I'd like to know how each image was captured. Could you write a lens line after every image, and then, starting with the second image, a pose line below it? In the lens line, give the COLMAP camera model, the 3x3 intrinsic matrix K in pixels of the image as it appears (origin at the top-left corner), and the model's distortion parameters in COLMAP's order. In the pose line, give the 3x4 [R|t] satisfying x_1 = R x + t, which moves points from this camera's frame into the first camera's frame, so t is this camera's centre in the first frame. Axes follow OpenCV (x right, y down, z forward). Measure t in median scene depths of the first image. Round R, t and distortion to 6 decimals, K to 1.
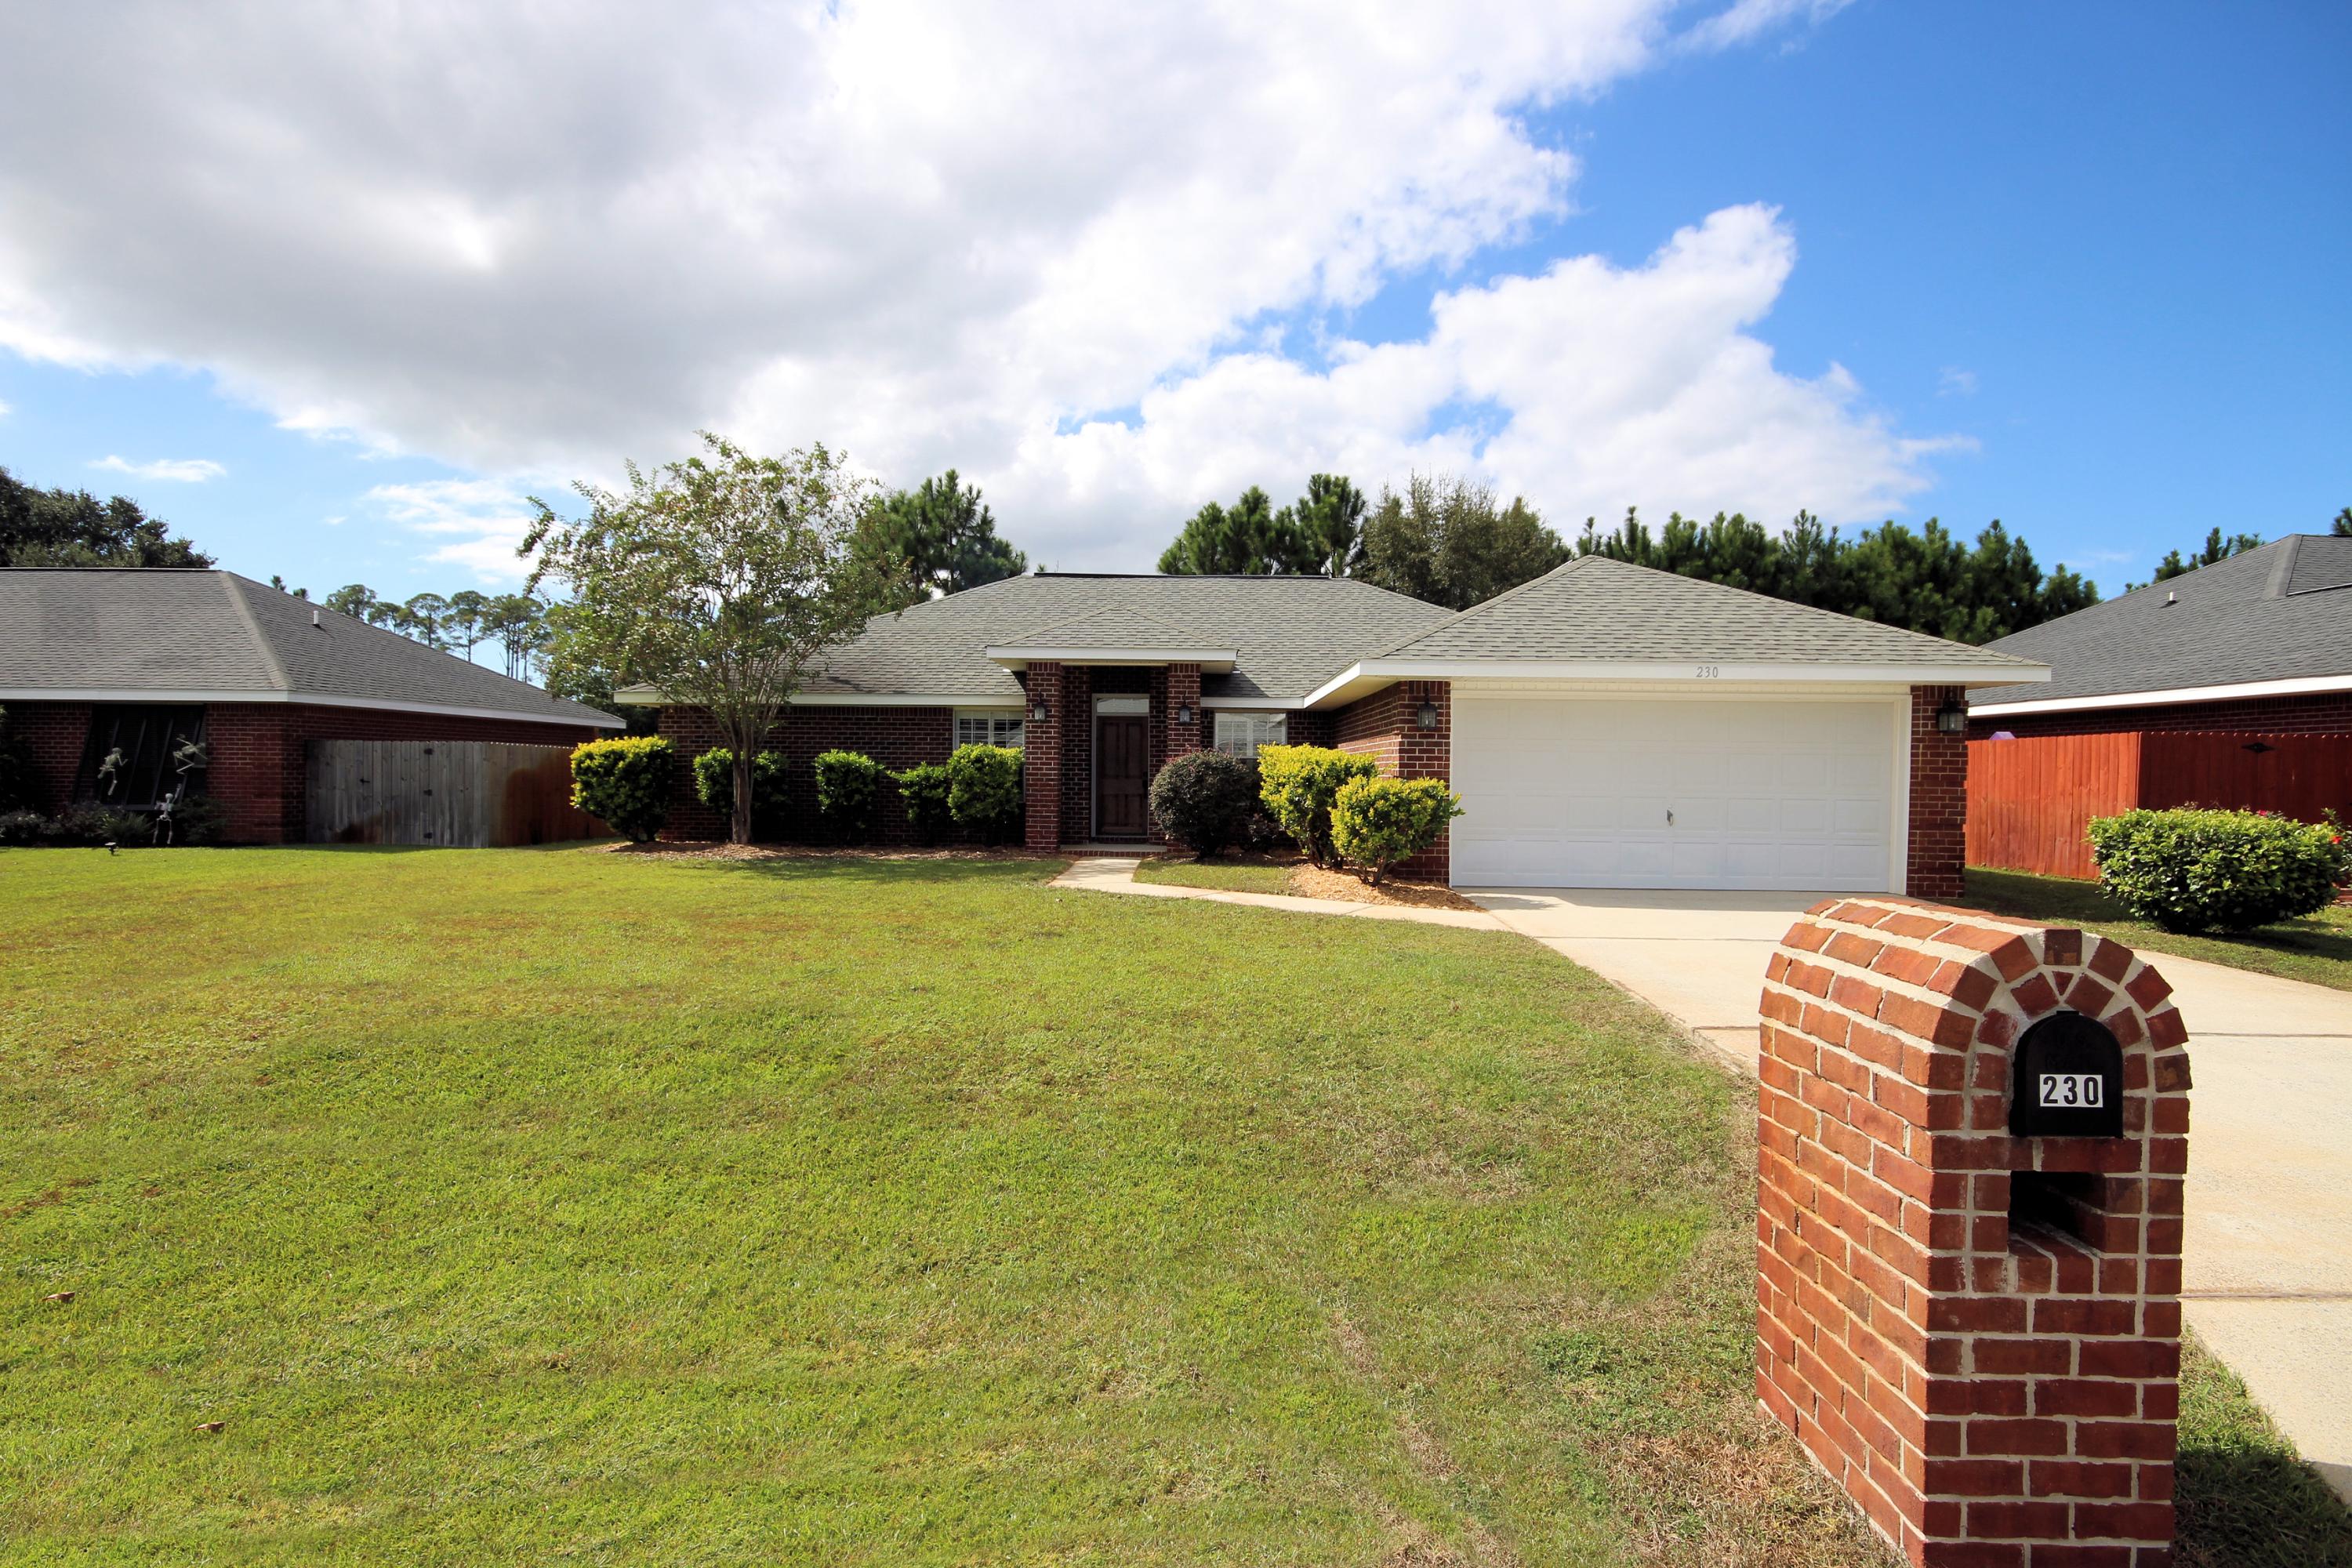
lens RADIAL K [[1161.6, 0, 1182.7], [0, 1161.6, 778.1], [0, 0, 1]] dist [-0.024507, -0.000088]
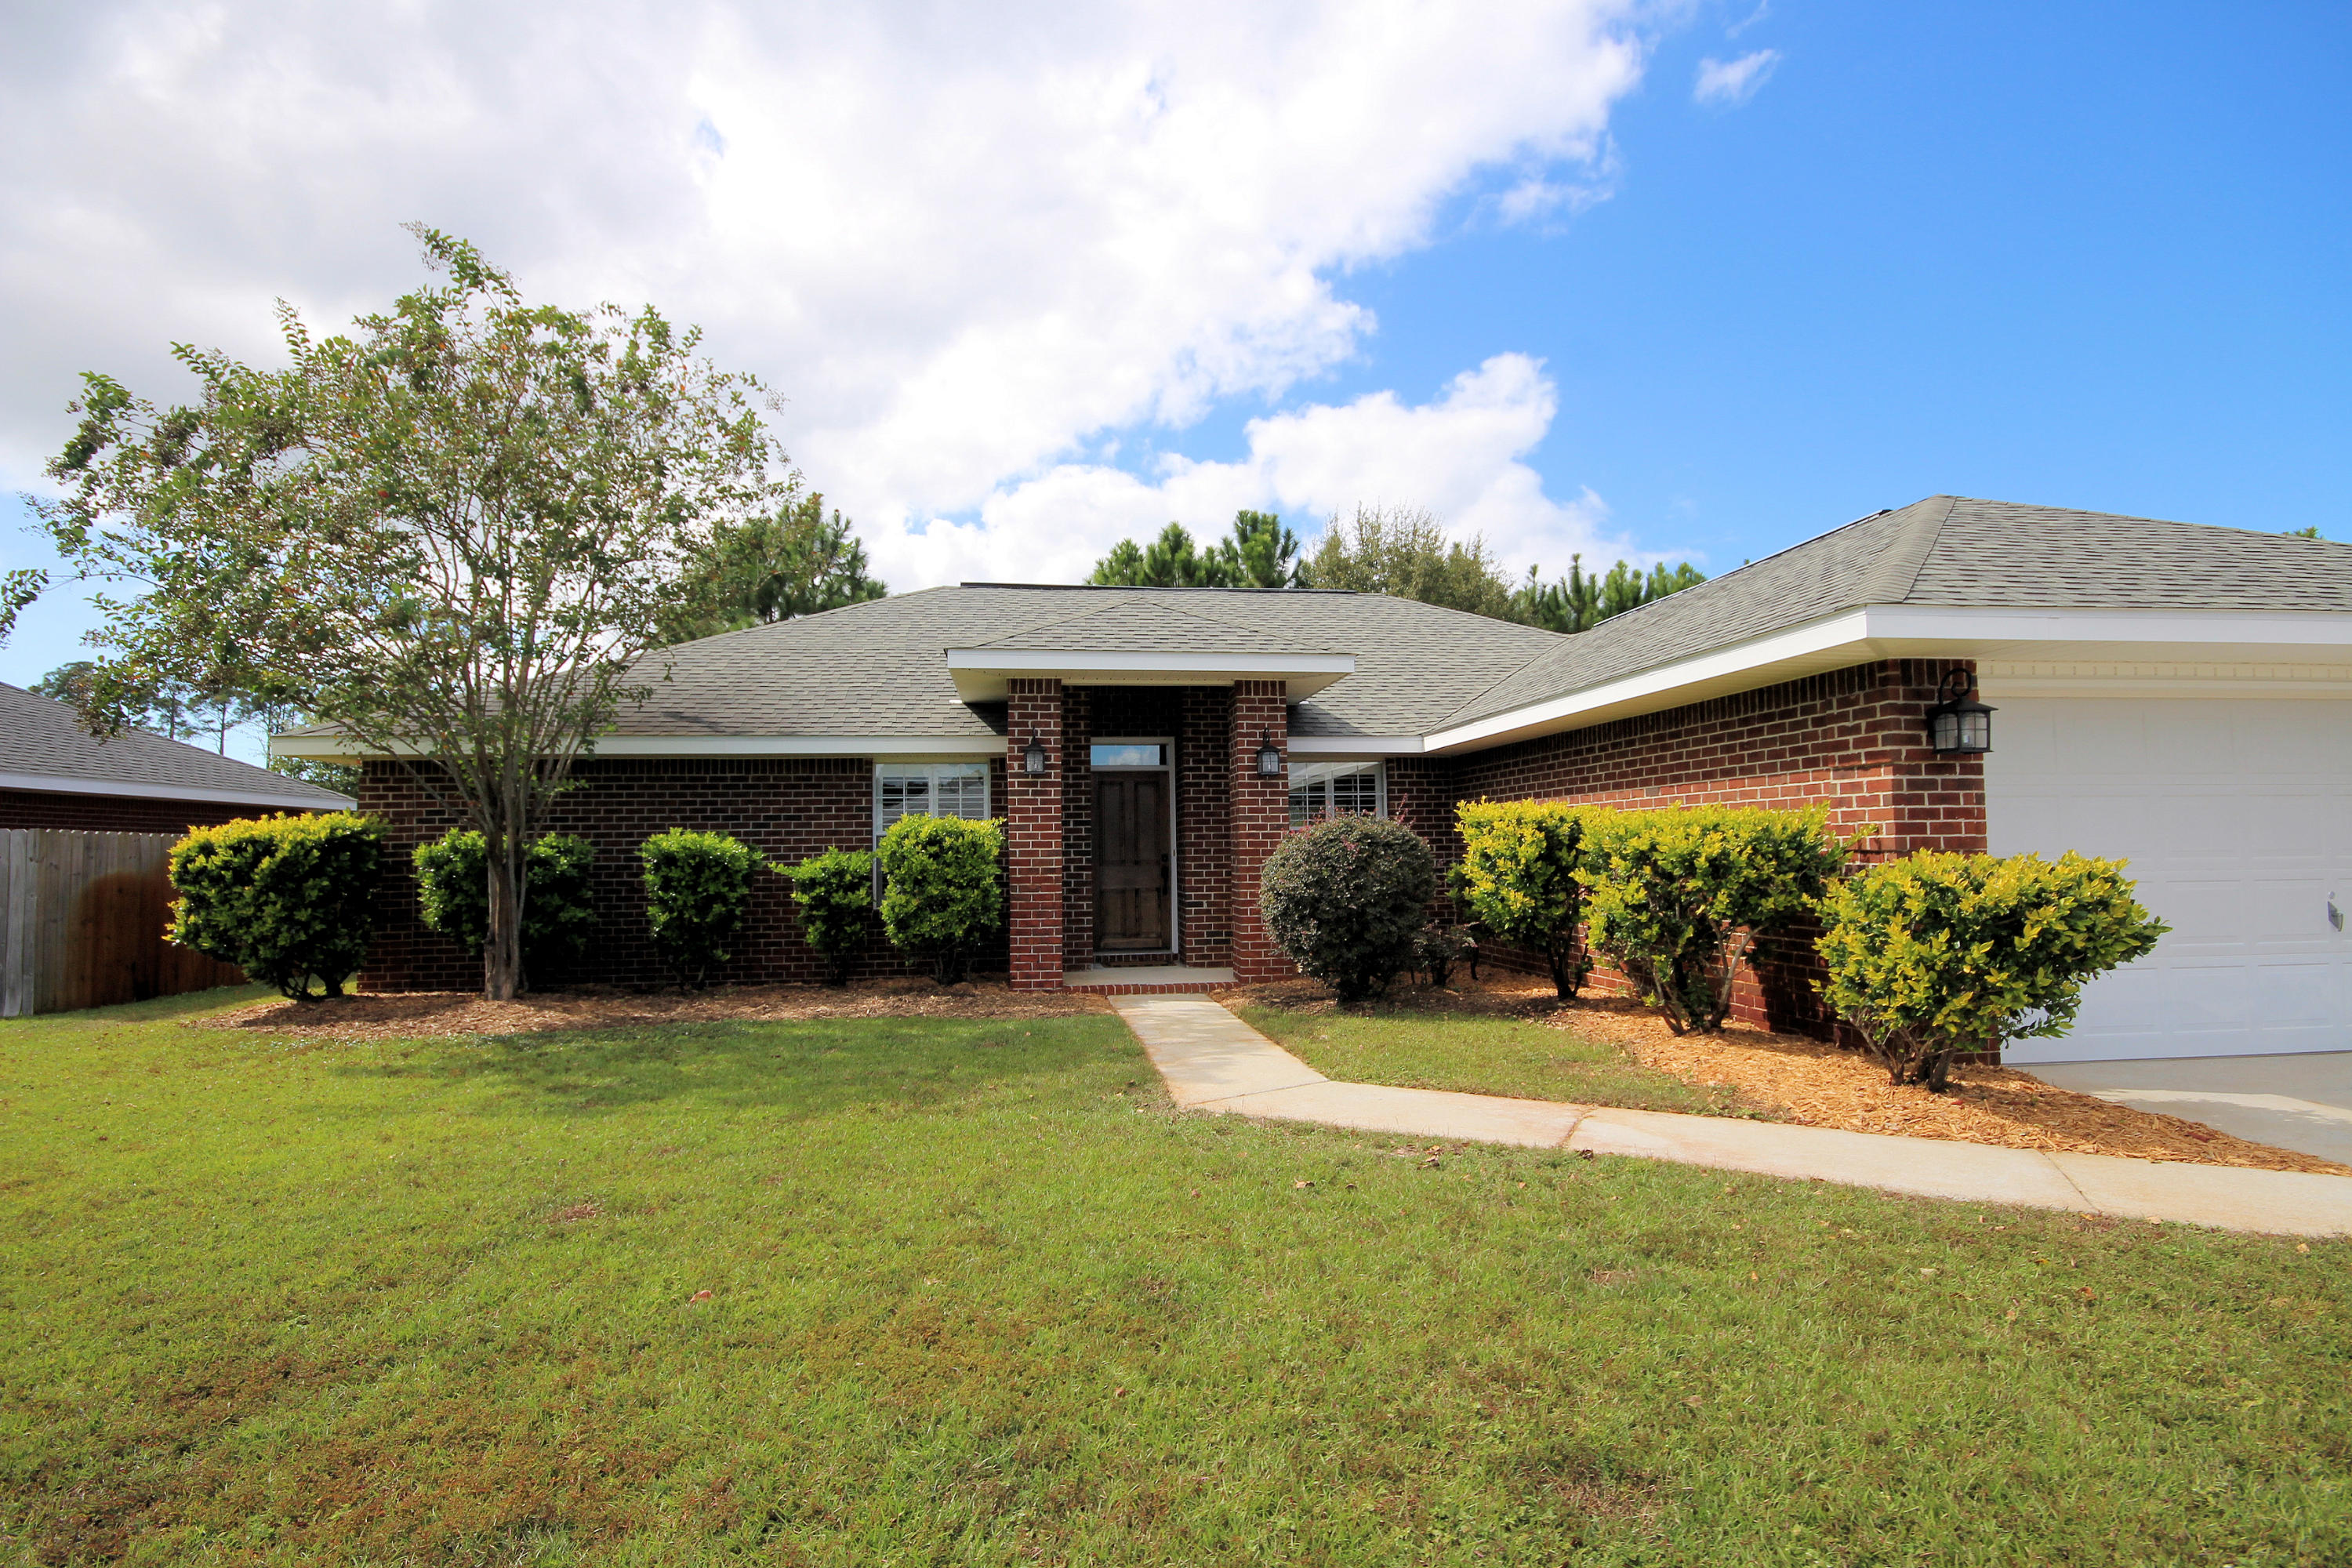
lens RADIAL K [[1088.0, 0, 1159.7], [0, 1088.0, 786.9], [0, 0, 1]] dist [-0.002959, -0.007023]
pose [[0.989615, -0.015115, 0.142946, -0.135043], [0.024454, 0.997663, -0.063801, -0.004437], [-0.141648, 0.066634, 0.987672, 0.415544]]
